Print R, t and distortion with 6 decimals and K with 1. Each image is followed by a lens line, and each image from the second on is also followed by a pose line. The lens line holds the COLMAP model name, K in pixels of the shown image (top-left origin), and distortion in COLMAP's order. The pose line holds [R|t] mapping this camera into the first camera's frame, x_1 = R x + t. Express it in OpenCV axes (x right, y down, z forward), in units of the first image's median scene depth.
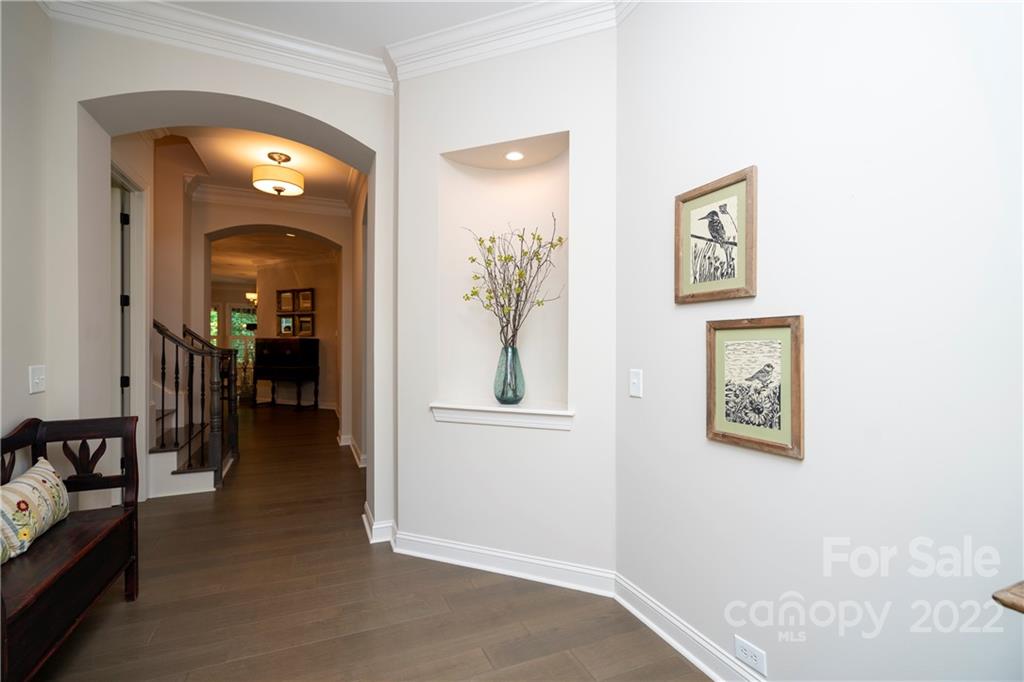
lens RADIAL K [[461.4, 0, 512.0], [0, 461.4, 341.0], [0, 0, 1]] dist [-0.000564, -0.000071]
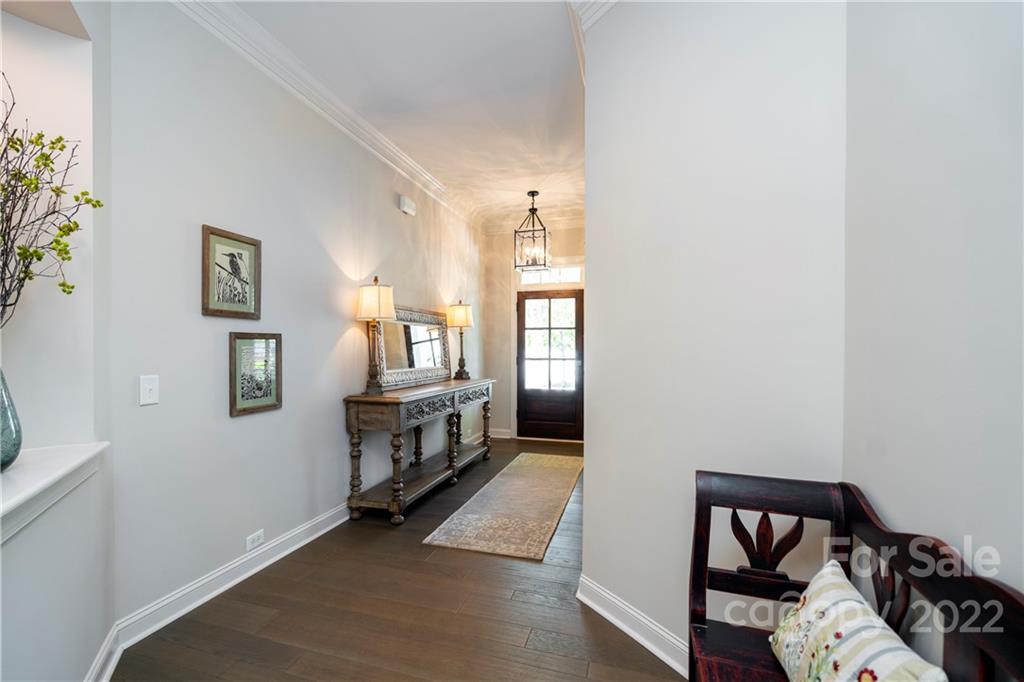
lens RADIAL K [[461.4, 0, 512.0], [0, 461.4, 341.0], [0, 0, 1]] dist [-0.000564, -0.000071]
pose [[-0.772791, 0.007589, 0.634615, -1.125235], [-0.005598, 0.999808, -0.018772, 0.005097], [-0.634636, -0.018059, -0.772600, 1.568613]]
